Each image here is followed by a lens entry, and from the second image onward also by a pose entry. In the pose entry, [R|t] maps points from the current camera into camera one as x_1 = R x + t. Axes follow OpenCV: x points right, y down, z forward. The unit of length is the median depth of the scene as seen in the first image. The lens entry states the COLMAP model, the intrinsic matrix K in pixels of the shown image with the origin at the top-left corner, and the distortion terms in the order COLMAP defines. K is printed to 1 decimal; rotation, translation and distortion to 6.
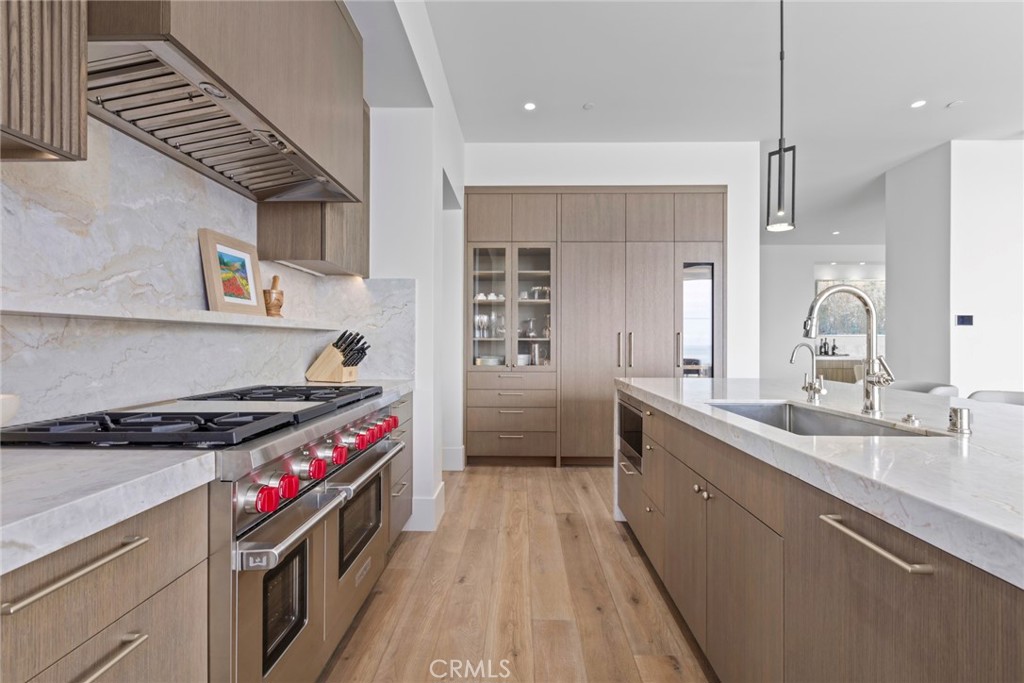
lens RADIAL K [[461.5, 0, 514.0], [0, 461.5, 345.1], [0, 0, 1]] dist [-0.008093, 0.000247]
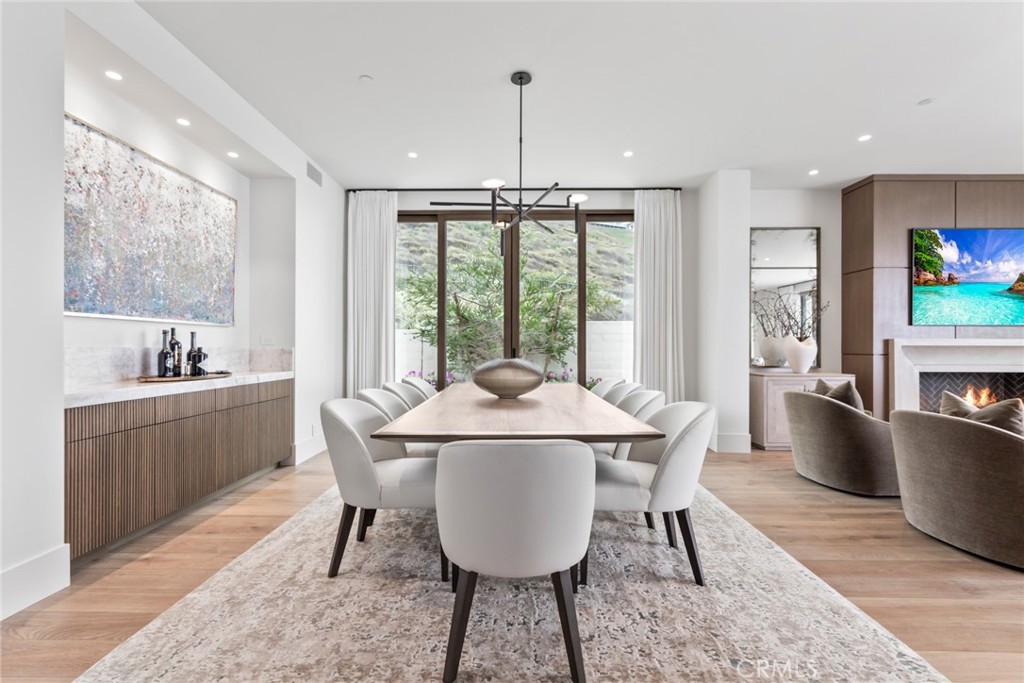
lens RADIAL K [[461.5, 0, 514.0], [0, 461.5, 345.1], [0, 0, 1]] dist [-0.008093, 0.000247]
pose [[-0.005099, 0.003584, 0.999981, 1.063402], [0.005652, 0.999978, -0.003556, 0.002102], [-0.999971, 0.005634, -0.005119, 1.993434]]
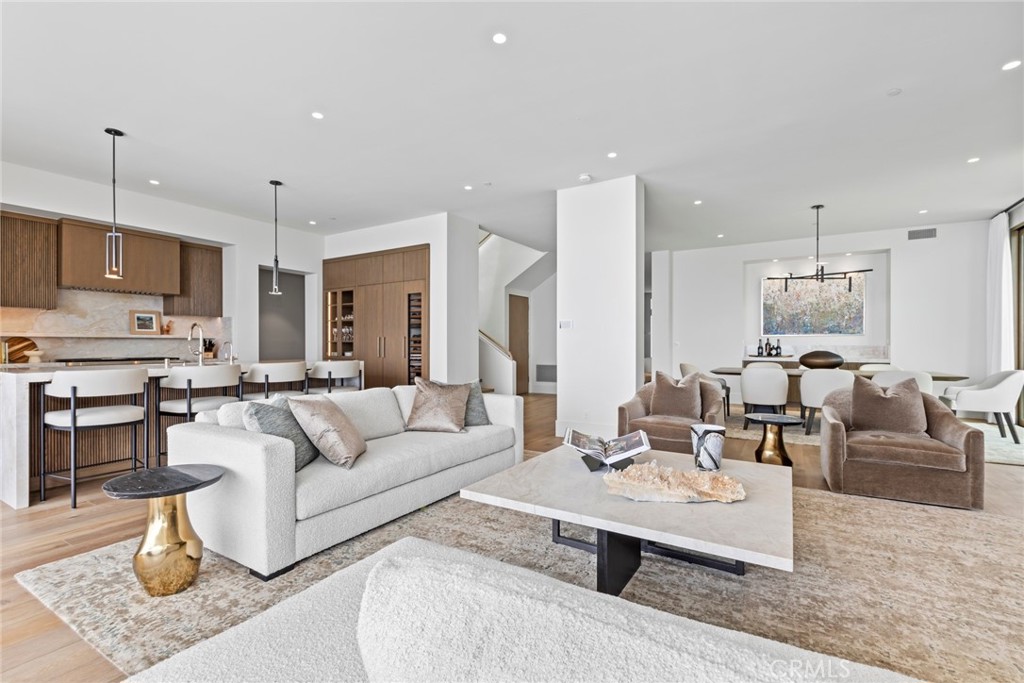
lens RADIAL K [[461.5, 0, 514.0], [0, 461.5, 345.1], [0, 0, 1]] dist [-0.008093, 0.000247]
pose [[0.863434, -0.001601, -0.504459, 1.905915], [-0.001215, 0.999985, -0.005254, 0.012876], [0.504460, 0.005150, 0.863420, -0.279714]]
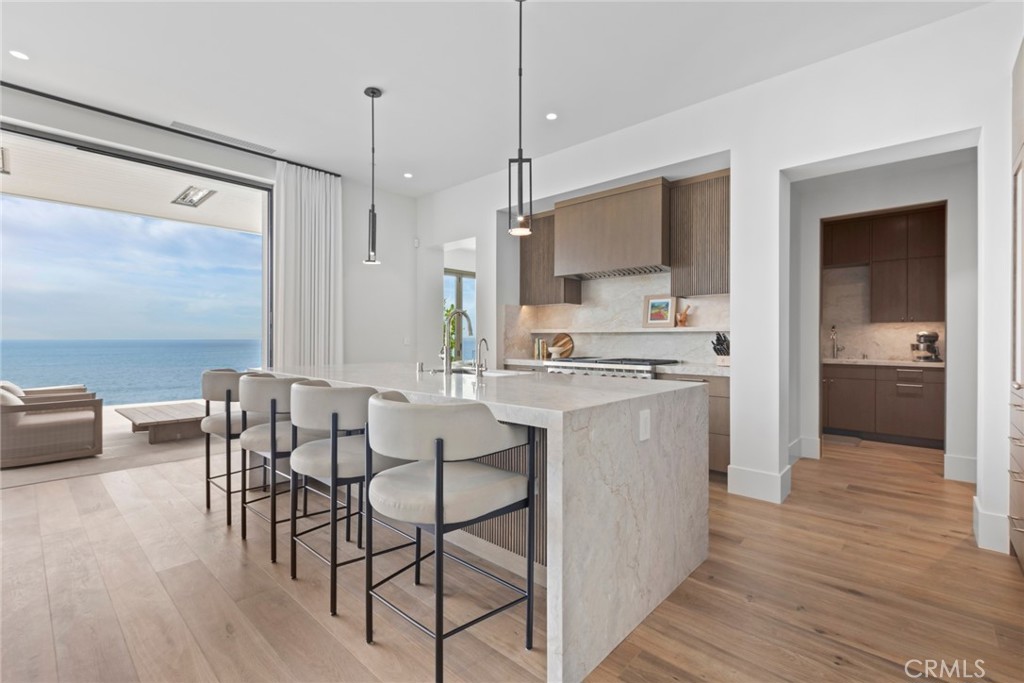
lens RADIAL K [[452.8, 0, 513.9], [0, 452.8, 337.0], [0, 0, 1]] dist [0.001645, 0.000190]
pose [[-0.659068, -0.002377, -0.752079, 0.940473], [-0.006180, 0.999978, 0.002255, -0.010623], [0.752058, 0.006134, -0.659069, 1.146128]]
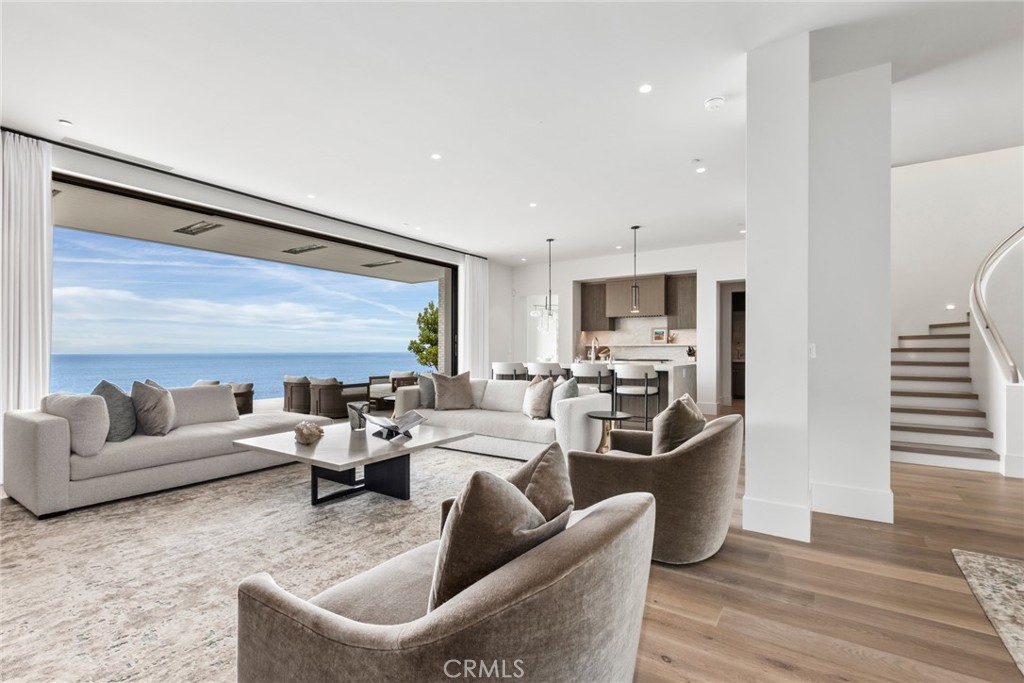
lens RADIAL K [[461.5, 0, 514.0], [0, 461.5, 345.1], [0, 0, 1]] dist [-0.008093, 0.000247]
pose [[-0.538026, -0.009808, -0.842871, 2.460407], [-0.005869, 0.999952, -0.007890, -0.002871], [0.842908, 0.000702, -0.538058, 1.342291]]
